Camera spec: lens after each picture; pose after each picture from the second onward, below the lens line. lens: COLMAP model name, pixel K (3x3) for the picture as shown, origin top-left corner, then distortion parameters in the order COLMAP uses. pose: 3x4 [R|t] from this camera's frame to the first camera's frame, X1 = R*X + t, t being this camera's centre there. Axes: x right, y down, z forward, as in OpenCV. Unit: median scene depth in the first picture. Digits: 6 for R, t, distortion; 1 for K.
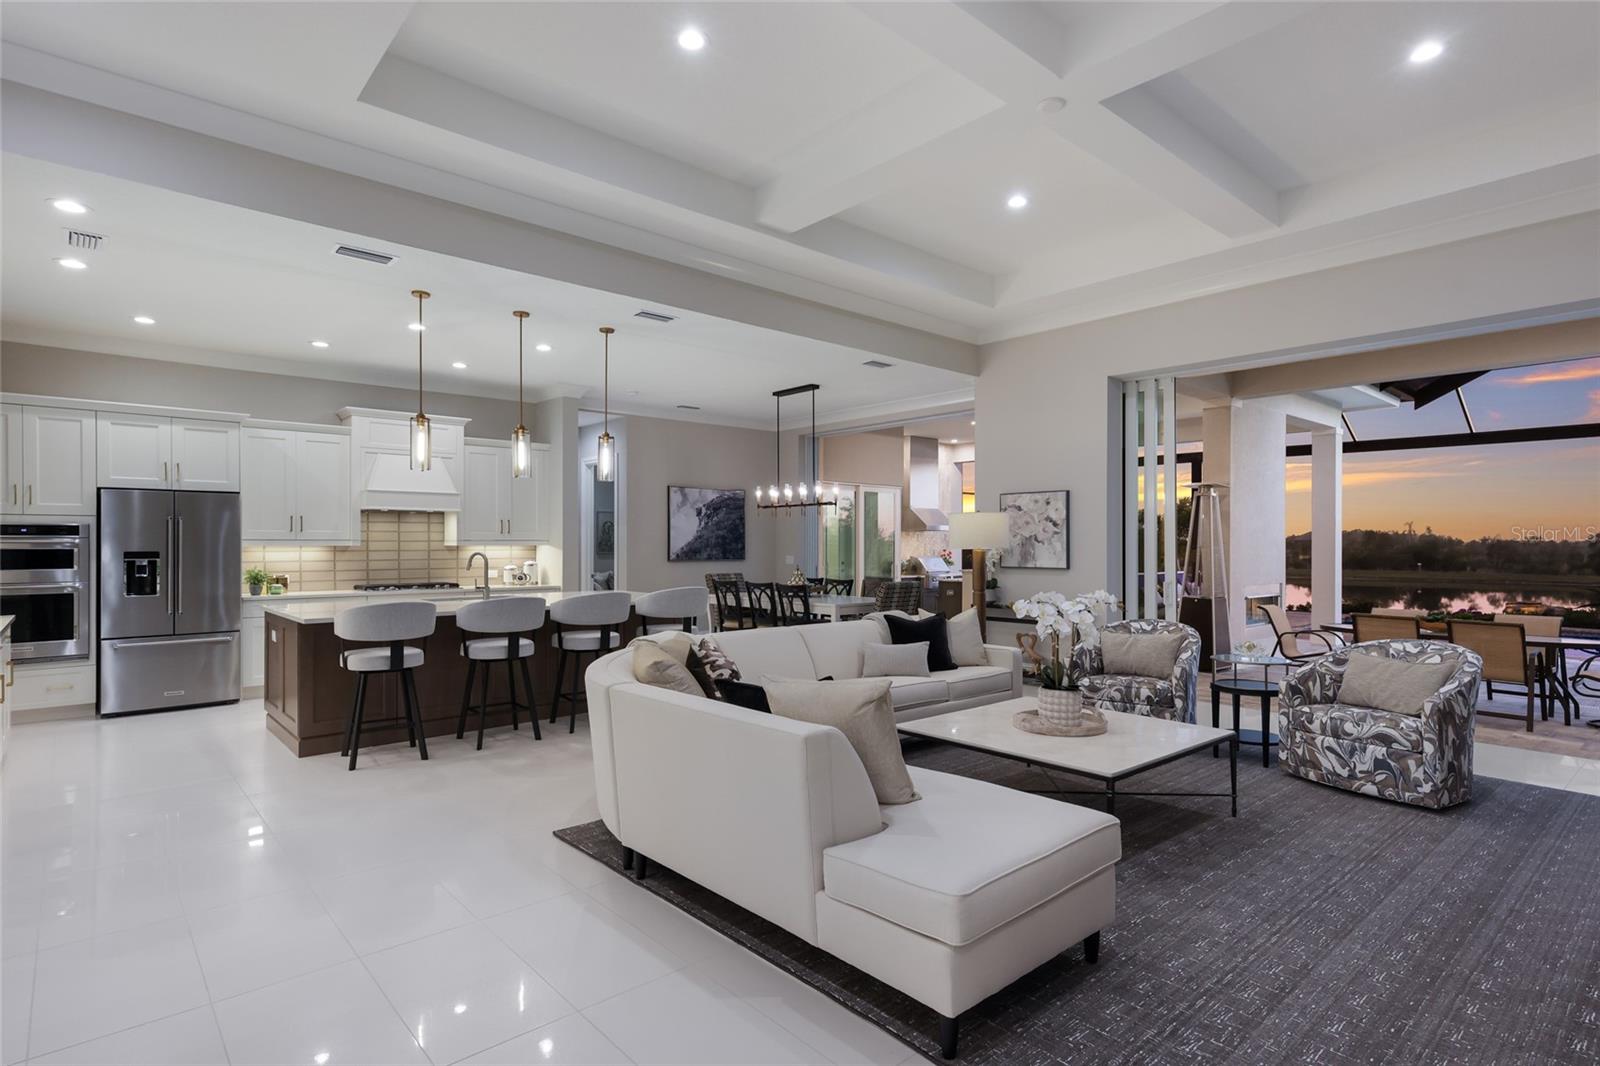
lens RADIAL K [[826.9, 0, 795.7], [0, 826.9, 546.5], [0, 0, 1]] dist [0.014902, 0.000739]
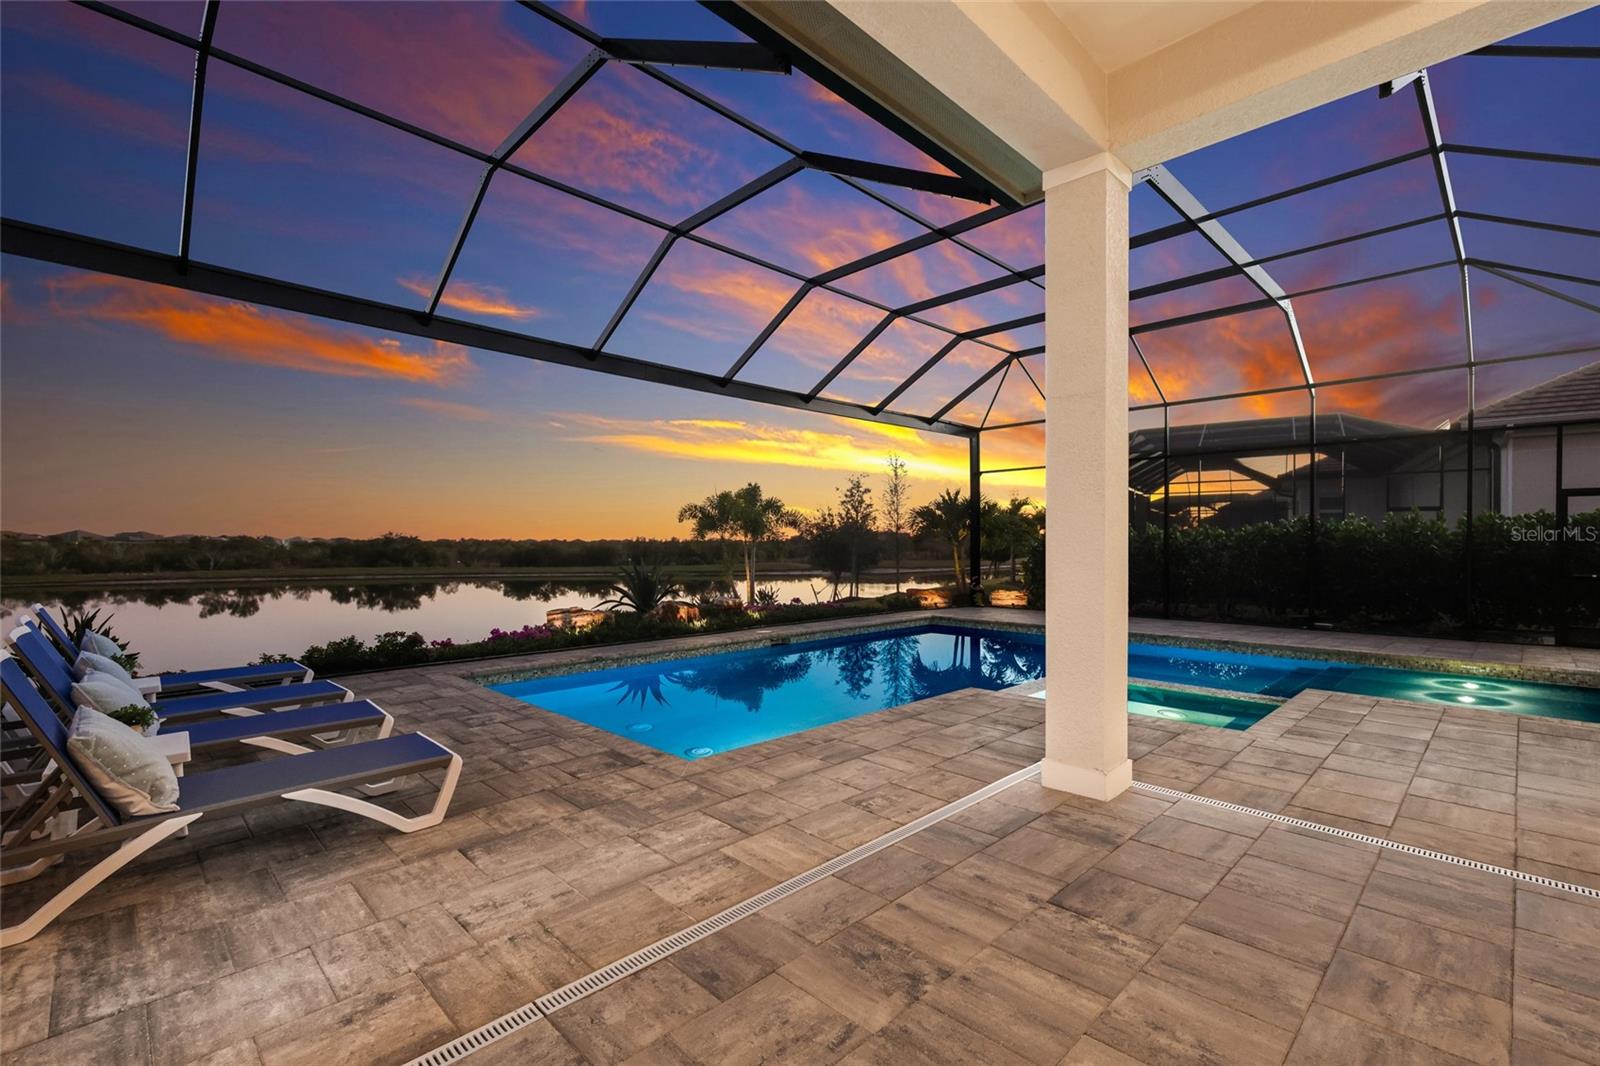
lens RADIAL K [[709.3, 0, 790.0], [0, 709.3, 547.9], [0, 0, 1]] dist [0.007538, -0.000212]
pose [[-0.051278, -0.005861, 0.998667, 0.562714], [0.004825, 0.999970, 0.006116, 0.022765], [-0.998673, 0.005132, -0.051248, 1.902267]]
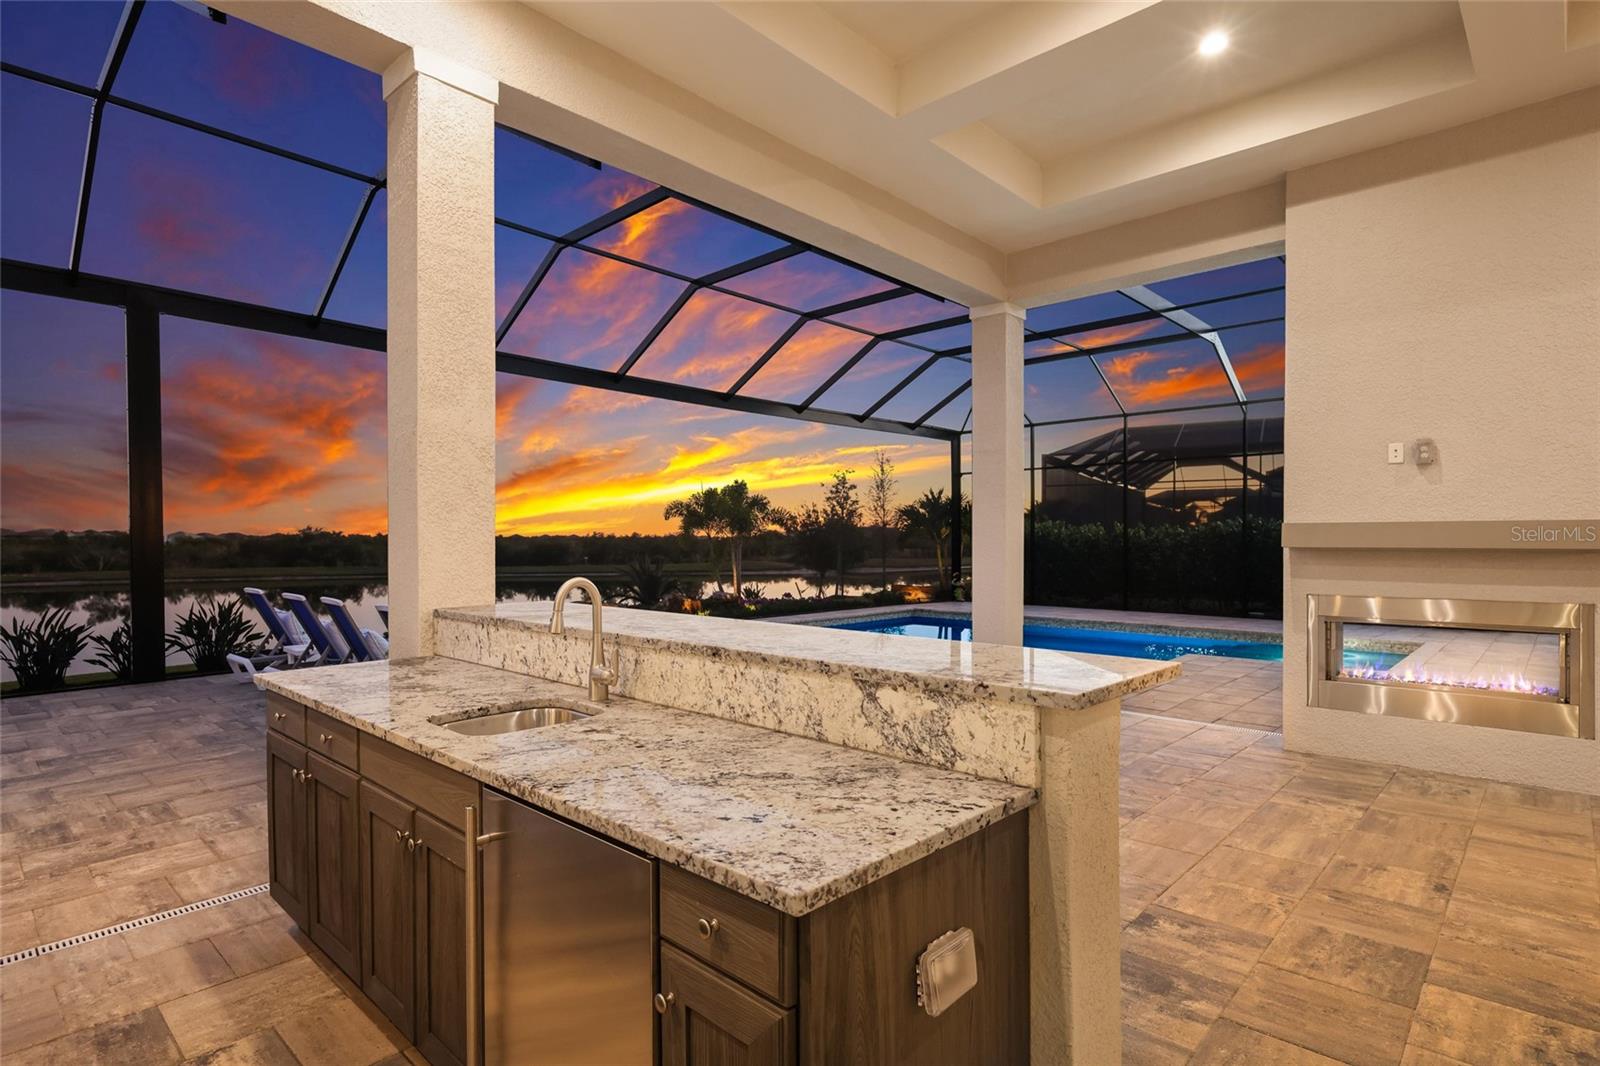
lens RADIAL K [[816.6, 0, 801.9], [0, 816.6, 547.5], [0, 0, 1]] dist [0.005311, 0.000856]
pose [[-0.099130, -0.009340, 0.995031, 0.179456], [0.004913, 0.999939, 0.009875, 0.017363], [-0.995062, 0.005868, -0.099078, 1.971525]]
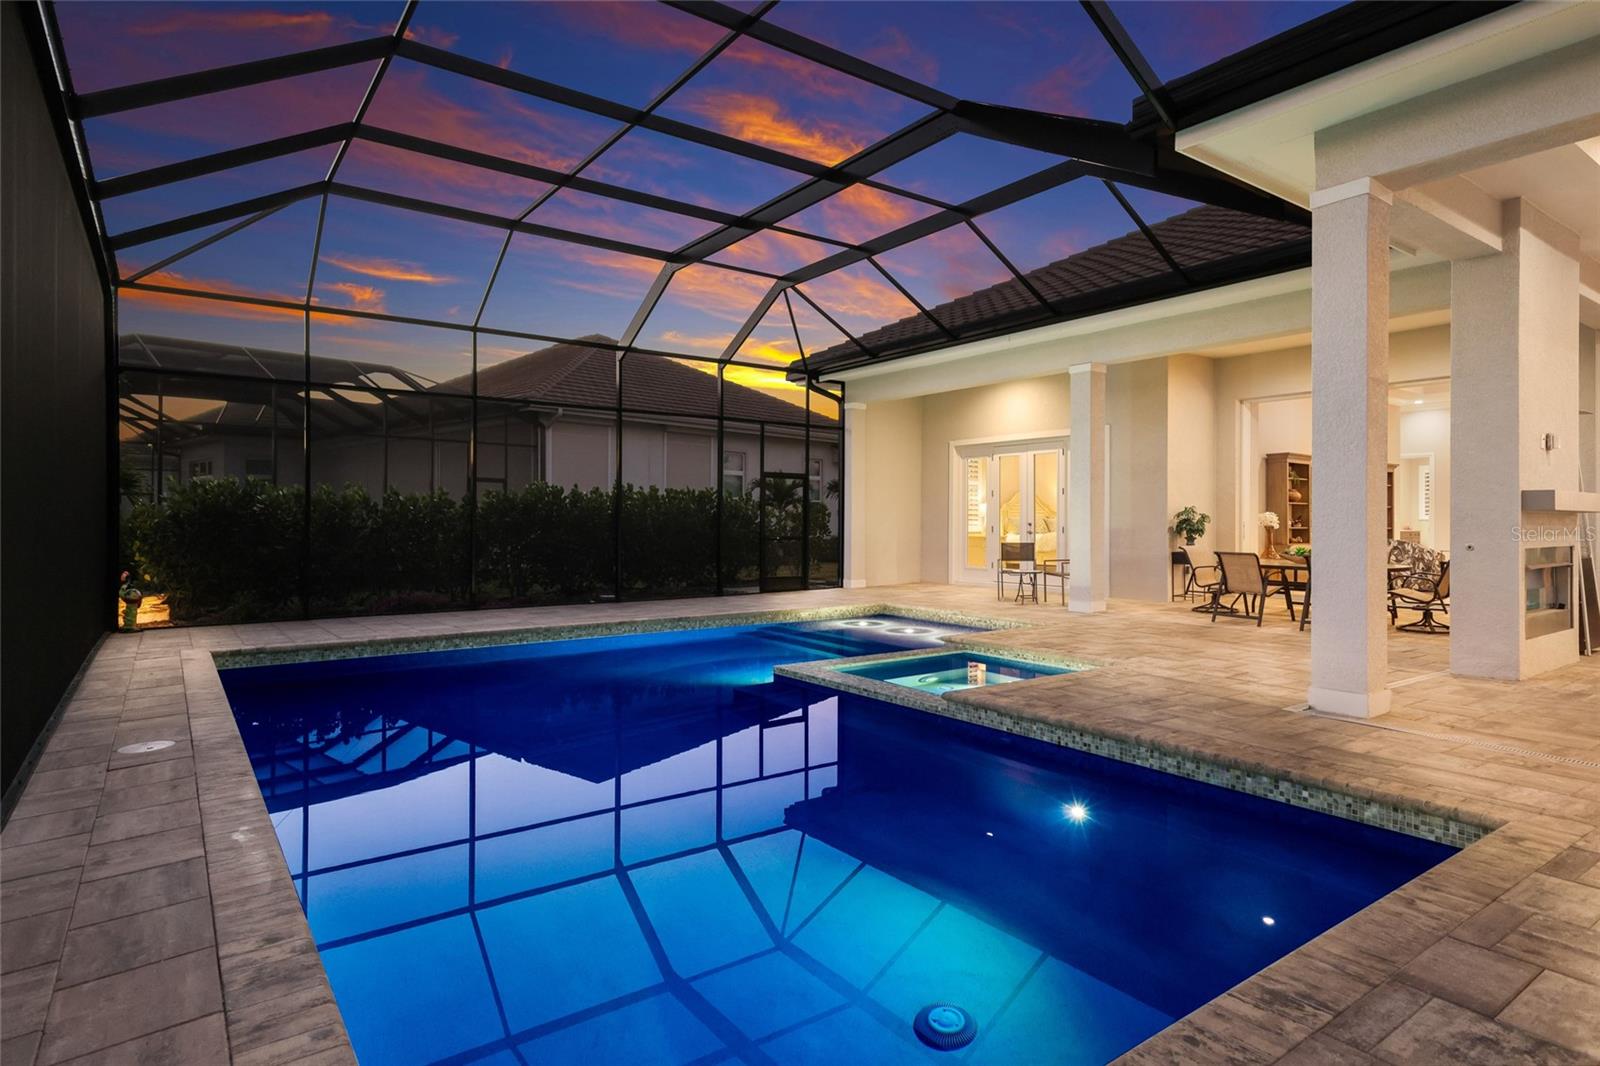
lens RADIAL K [[877.1, 0, 816.3], [0, 877.1, 510.8], [0, 0, 1]] dist [0.013883, 0.000975]
pose [[-0.996089, -0.000642, 0.088353, 1.419530], [-0.001113, 0.999985, -0.005283, 0.035339], [-0.088349, -0.005361, -0.996075, 2.428245]]
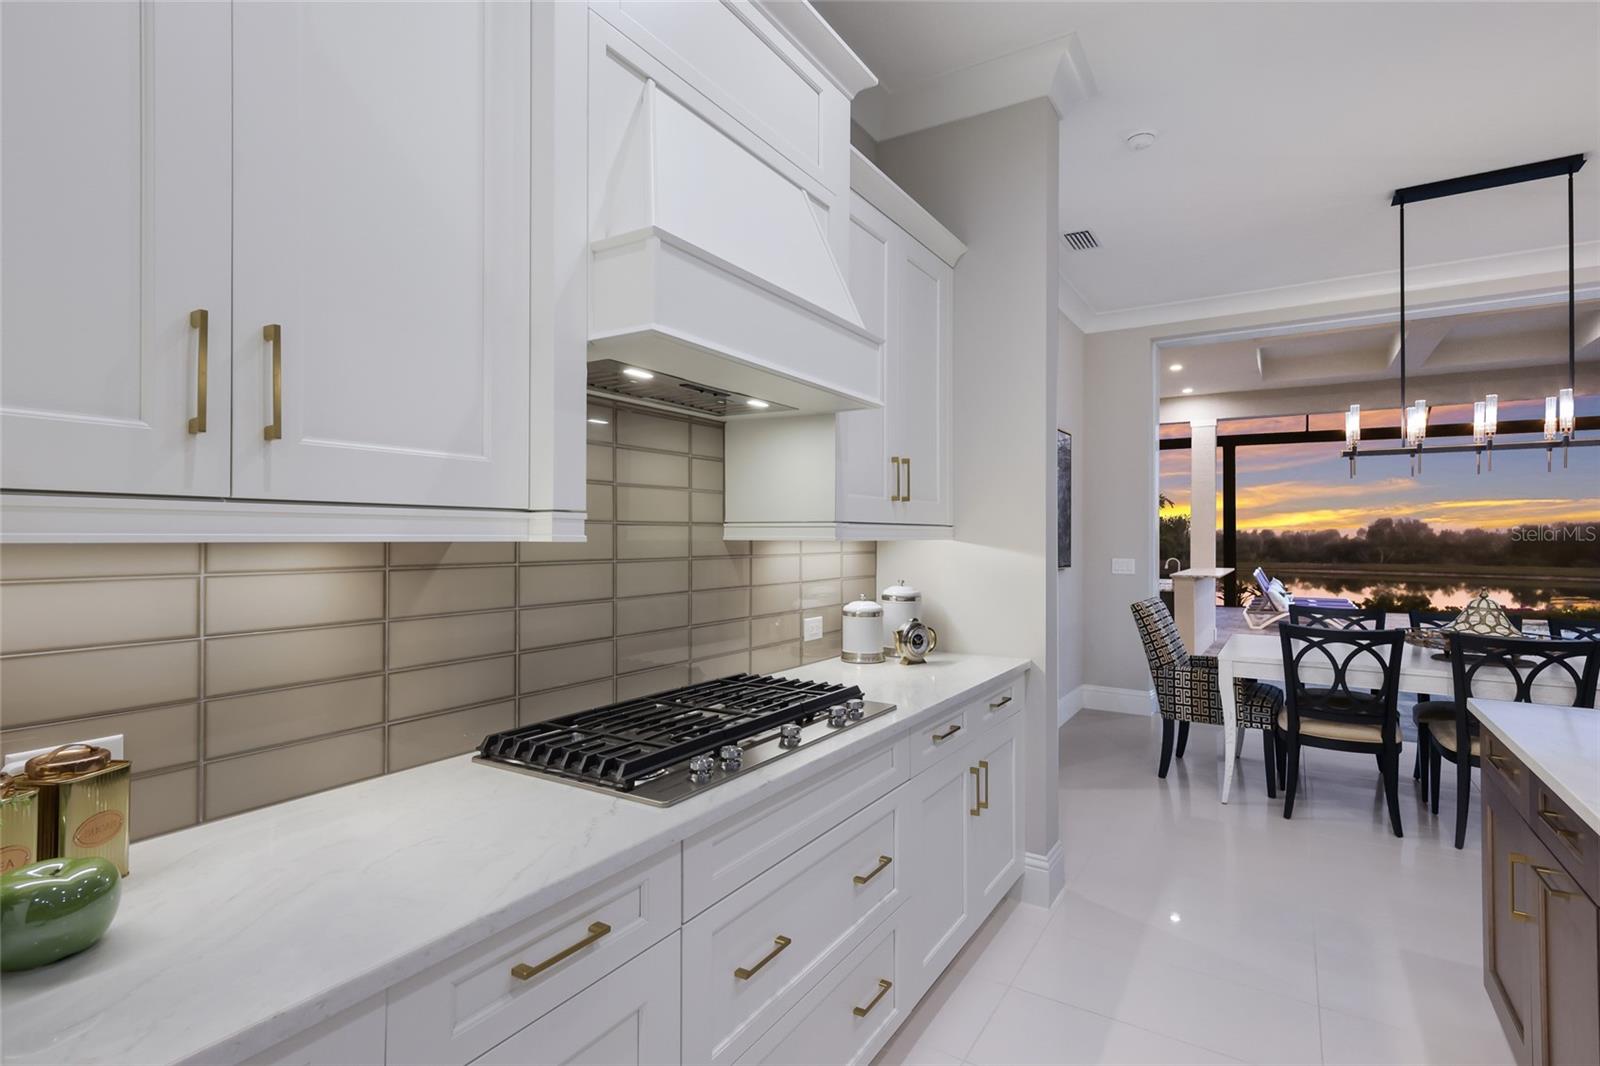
lens RADIAL K [[784.4, 0, 800.0], [0, 784.4, 533.0], [0, 0, 1]] dist [0.009763, -0.000884]
pose [[0.957774, 0.002815, 0.287507, -0.559067], [-0.000835, 0.999975, -0.007011, -0.001914], [-0.287520, 0.006475, 0.957753, 0.865213]]
